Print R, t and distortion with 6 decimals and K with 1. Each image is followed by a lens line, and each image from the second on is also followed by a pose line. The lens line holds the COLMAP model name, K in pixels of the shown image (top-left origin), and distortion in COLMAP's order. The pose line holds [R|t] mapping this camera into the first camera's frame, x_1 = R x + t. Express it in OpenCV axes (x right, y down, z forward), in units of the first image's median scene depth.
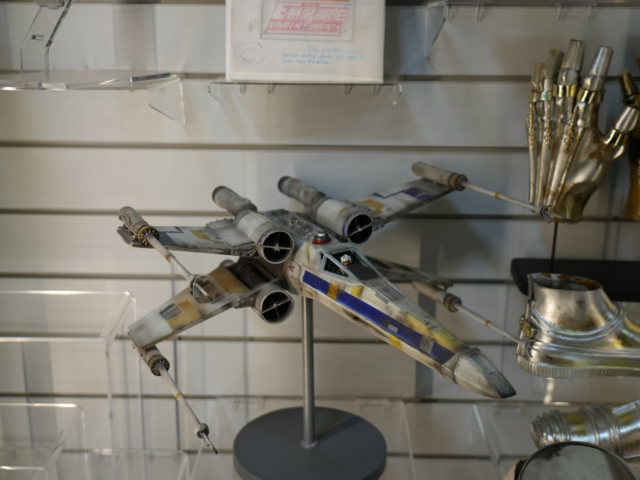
lens RADIAL K [[845.3, 0, 320.0], [0, 845.3, 240.0], [0, 0, 1]] dist [0.093580, 0.004736]
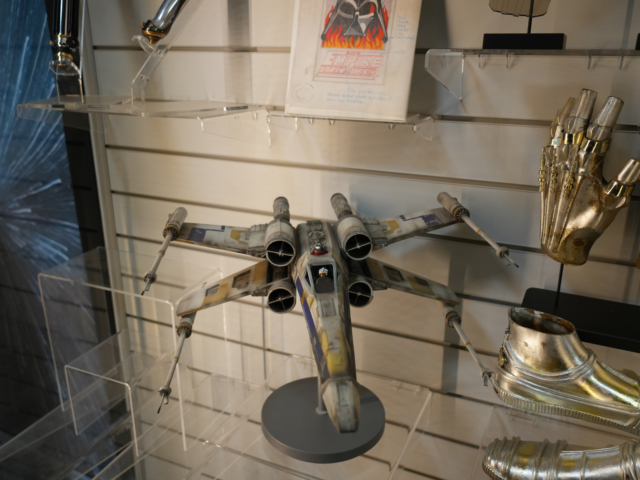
lens RADIAL K [[594.9, 0, 320.0], [0, 594.9, 240.0], [0, 0, 1]] dist [0.043052, 0.004733]
pose [[0.913994, 0.125967, -0.385679, 0.301642], [-0.110474, 0.991933, 0.062171, -0.063739], [0.390399, -0.014217, 0.920536, 0.209182]]
